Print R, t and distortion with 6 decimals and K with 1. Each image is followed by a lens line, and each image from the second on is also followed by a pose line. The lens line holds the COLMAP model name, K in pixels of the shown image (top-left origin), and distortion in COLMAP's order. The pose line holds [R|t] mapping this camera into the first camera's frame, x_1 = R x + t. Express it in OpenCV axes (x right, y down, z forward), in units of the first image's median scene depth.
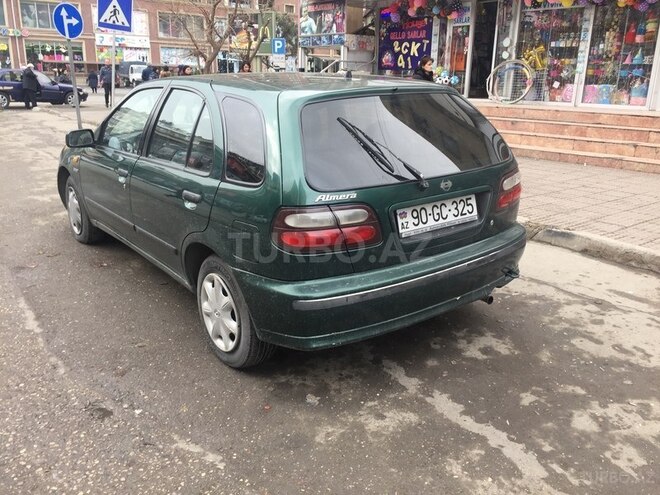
lens RADIAL K [[560.4, 0, 333.2], [0, 560.4, 247.7], [0, 0, 1]] dist [0.084163, -0.115486]
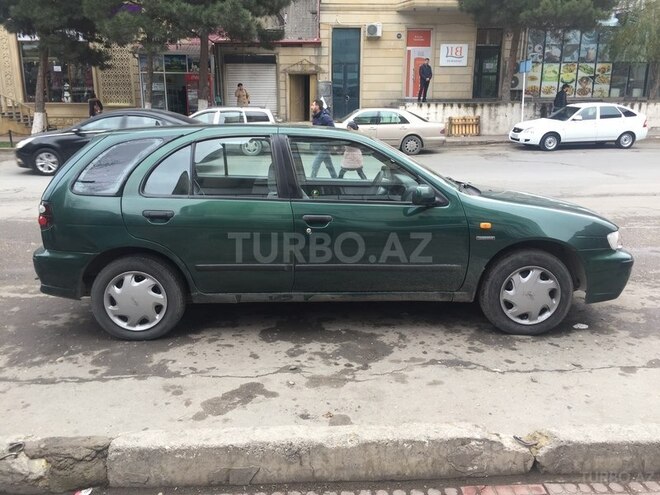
lens RADIAL K [[560.4, 0, 333.2], [0, 560.4, 247.7], [0, 0, 1]] dist [0.084163, -0.115486]
pose [[-0.579566, 0.180244, -0.794742, 0.688980], [-0.249159, 0.889340, 0.383398, -0.489190], [0.775902, 0.420221, -0.470522, 1.526239]]
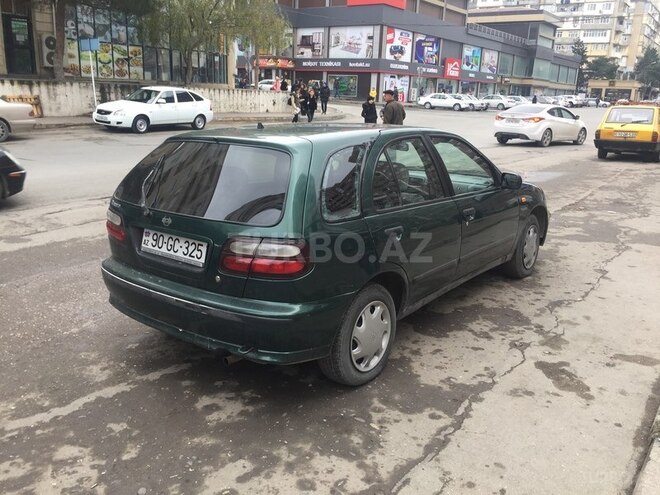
lens RADIAL K [[560.4, 0, 333.2], [0, 560.4, 247.7], [0, 0, 1]] dist [0.084163, -0.115486]
pose [[0.262596, 0.245049, -0.933271, 0.843717], [-0.310554, 0.937213, 0.158704, -0.213306], [0.913564, 0.248156, 0.322209, 0.583531]]
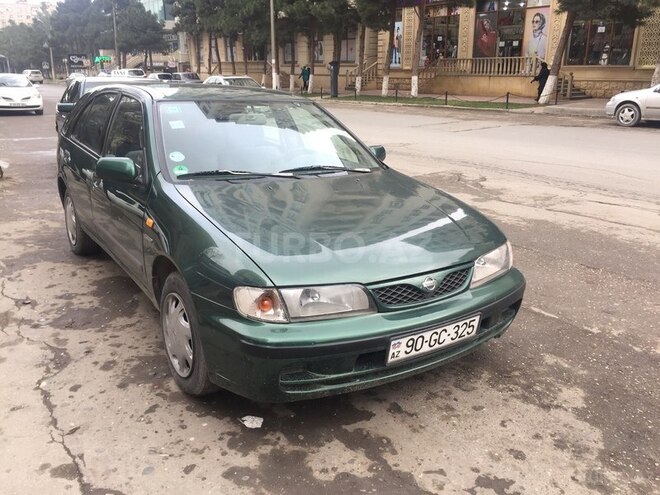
lens RADIAL K [[560.4, 0, 333.2], [0, 560.4, 247.7], [0, 0, 1]] dist [0.084163, -0.115486]
pose [[-0.998230, -0.034462, 0.048466, -0.402765], [-0.000889, 0.823532, 0.567269, -0.599316], [-0.059462, 0.566222, -0.822105, 1.838976]]
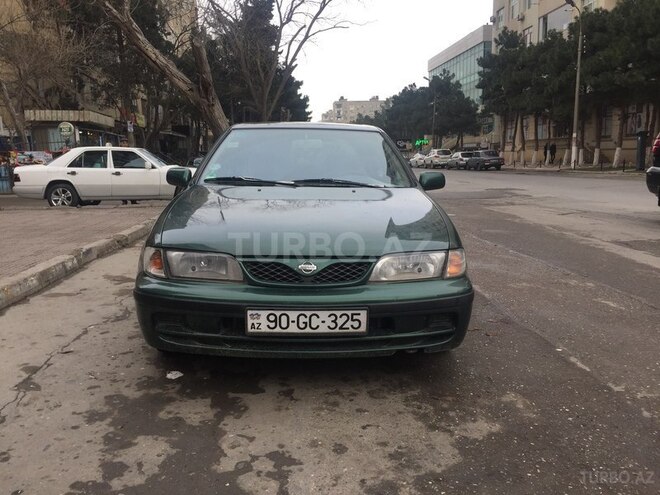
lens RADIAL K [[560.4, 0, 333.2], [0, 560.4, 247.7], [0, 0, 1]] dist [0.084163, -0.115486]
pose [[-0.824318, -0.096045, 0.557921, -0.831146], [0.167742, 0.899814, 0.402738, -0.496410], [-0.540706, 0.425571, -0.725621, 1.789154]]
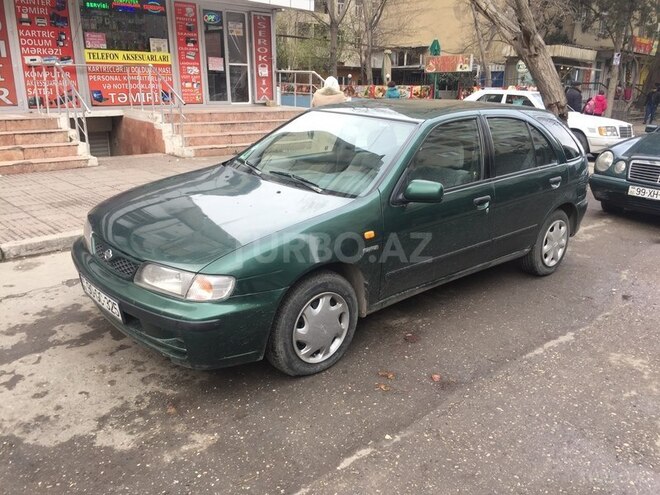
lens RADIAL K [[560.4, 0, 333.2], [0, 560.4, 247.7], [0, 0, 1]] dist [0.084163, -0.115486]
pose [[-0.081638, -0.299436, 0.950617, -1.186620], [0.276497, 0.909558, 0.310248, -0.392839], [-0.957541, 0.288171, 0.008539, 1.092717]]
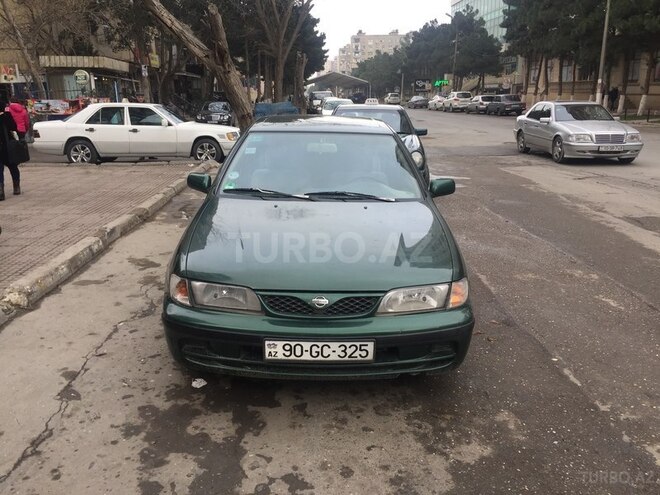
lens RADIAL K [[560.4, 0, 333.2], [0, 560.4, 247.7], [0, 0, 1]] dist [0.084163, -0.115486]
pose [[-0.807587, -0.167271, 0.565529, -0.847178], [0.167522, 0.854367, 0.491928, -0.612573], [-0.565455, 0.492013, -0.661954, 1.770701]]
